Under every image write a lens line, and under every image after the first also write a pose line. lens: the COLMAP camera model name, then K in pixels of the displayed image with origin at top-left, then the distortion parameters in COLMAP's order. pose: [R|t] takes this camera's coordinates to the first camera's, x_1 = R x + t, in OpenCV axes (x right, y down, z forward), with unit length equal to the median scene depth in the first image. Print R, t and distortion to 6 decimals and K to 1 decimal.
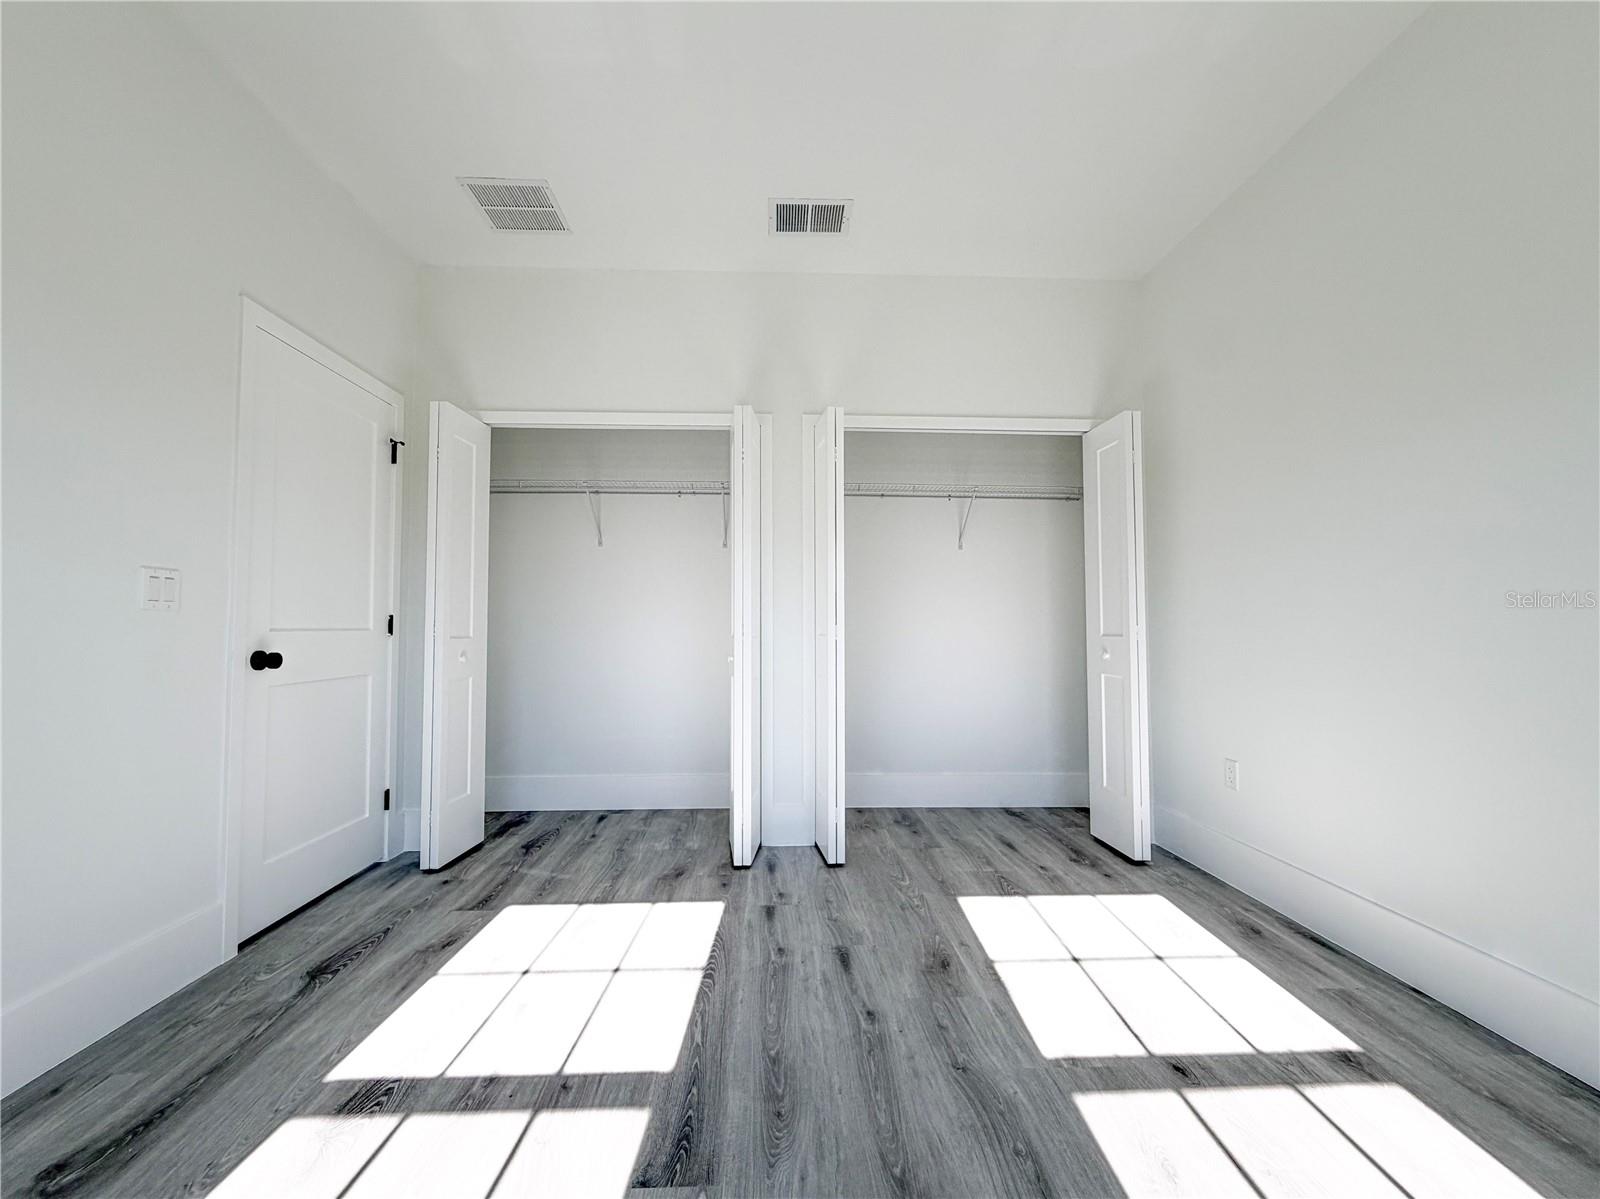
lens RADIAL K [[648.5, 0, 808.1], [0, 648.5, 606.6], [0, 0, 1]] dist [-0.001904, -0.000184]
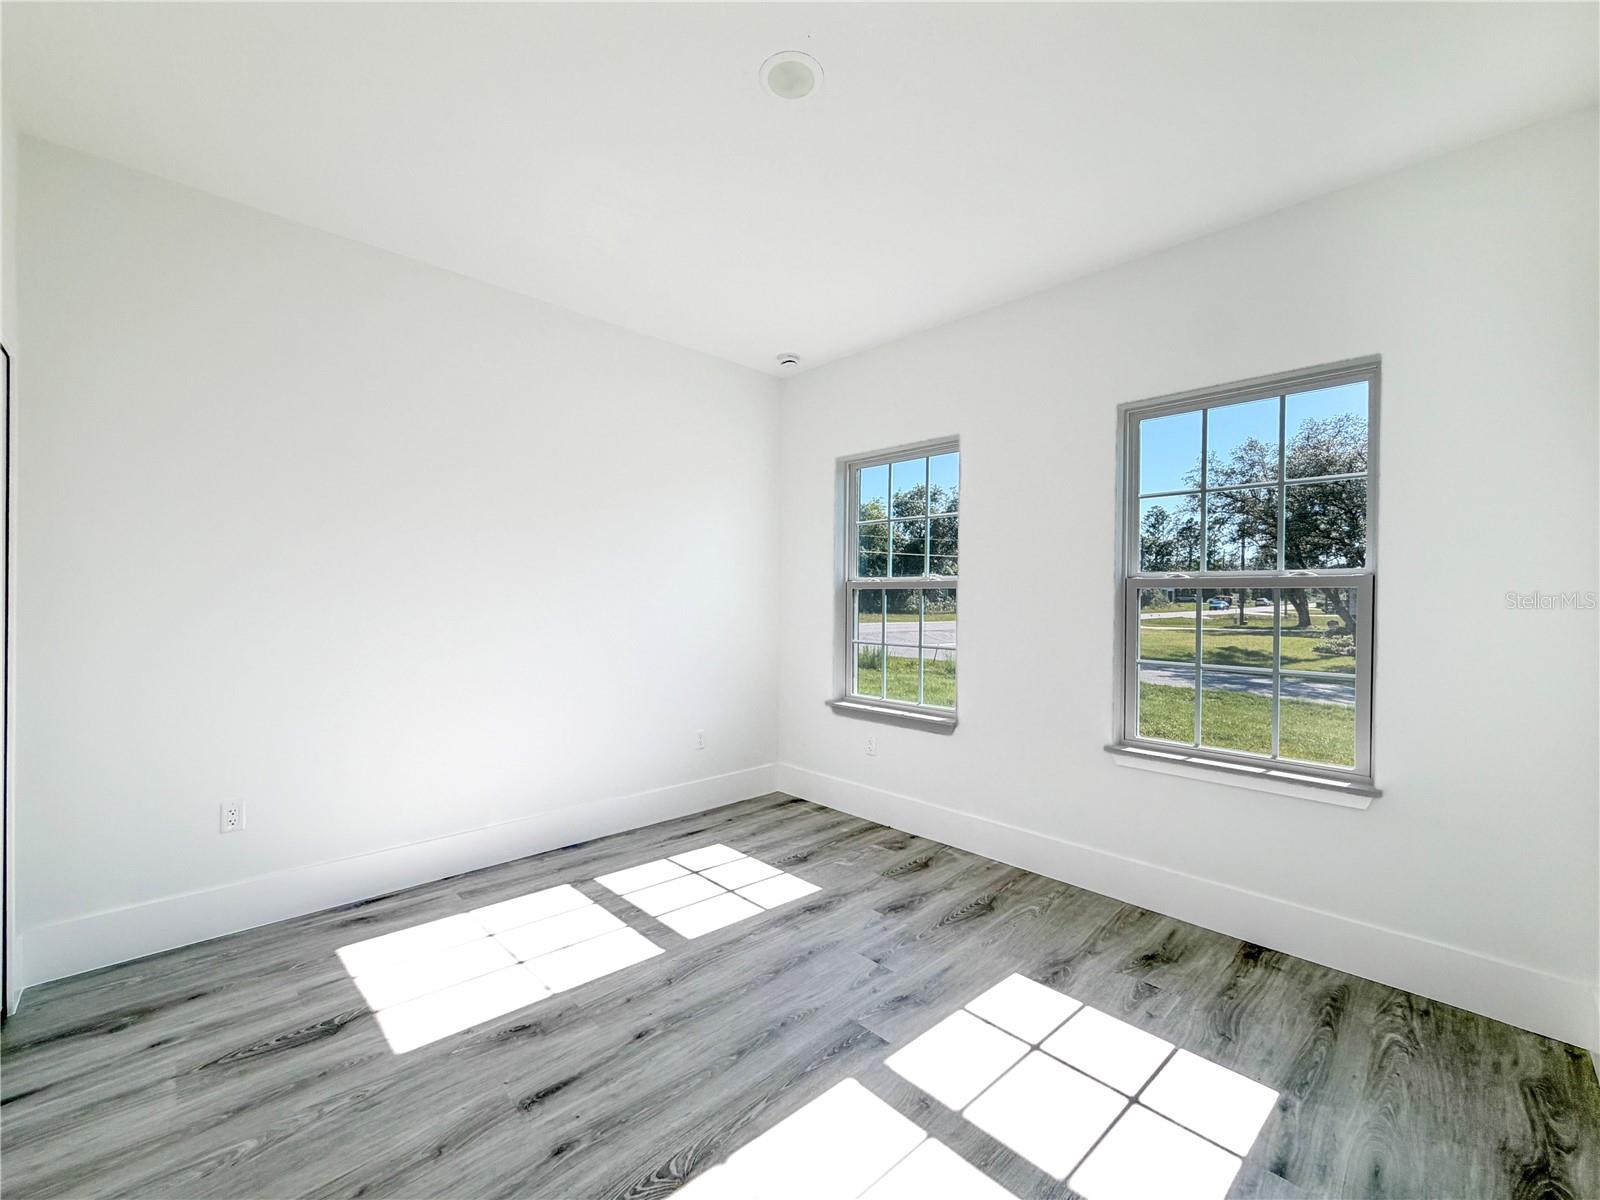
lens RADIAL K [[640.1, 0, 792.5], [0, 640.1, 602.6], [0, 0, 1]] dist [-0.000639, 0.000251]
pose [[-0.641134, -0.008803, 0.767378, -0.705429], [-0.035216, 0.999218, -0.017959, -0.077157], [-0.766620, -0.038539, -0.640943, 1.196694]]
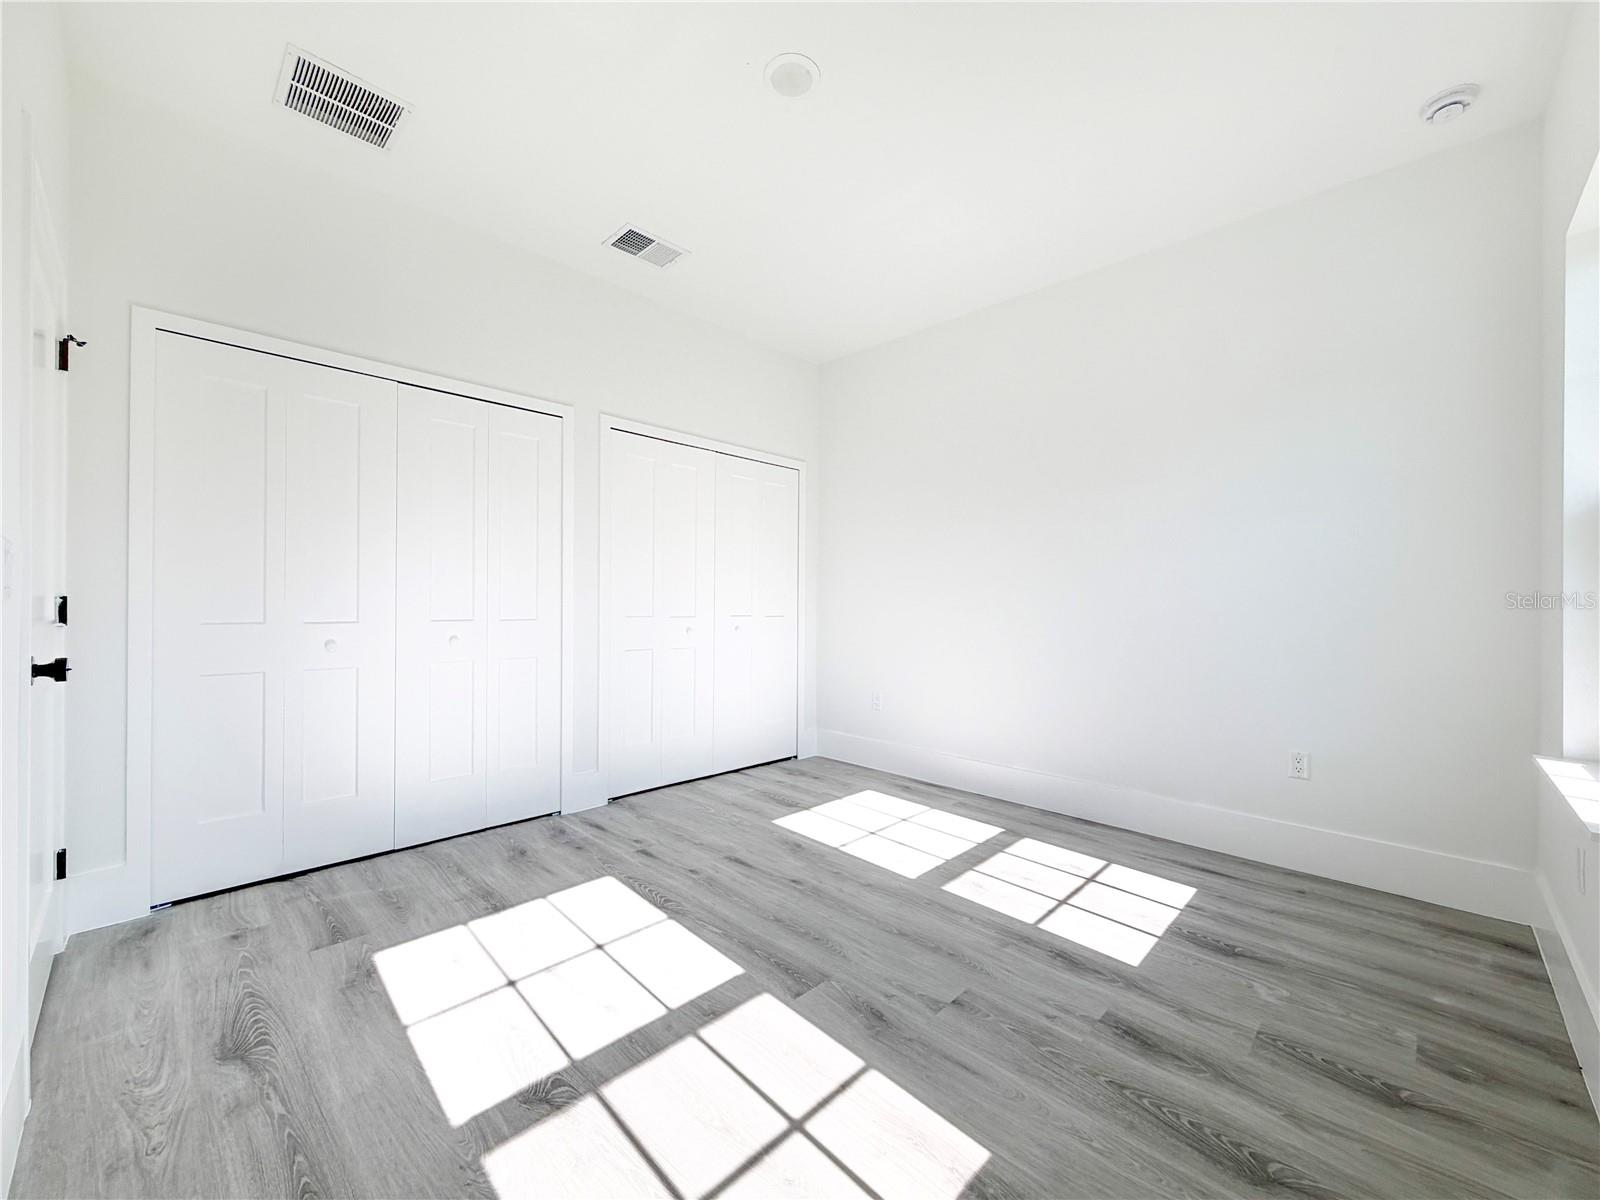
lens RADIAL K [[632.5, 0, 803.3], [0, 632.5, 599.6], [0, 0, 1]] dist [-0.000608, -0.000050]
pose [[0.731040, 0.006766, 0.682301, -0.673765], [-0.030079, 0.999298, 0.022317, -0.026315], [-0.681671, -0.036837, 0.730731, -0.019856]]
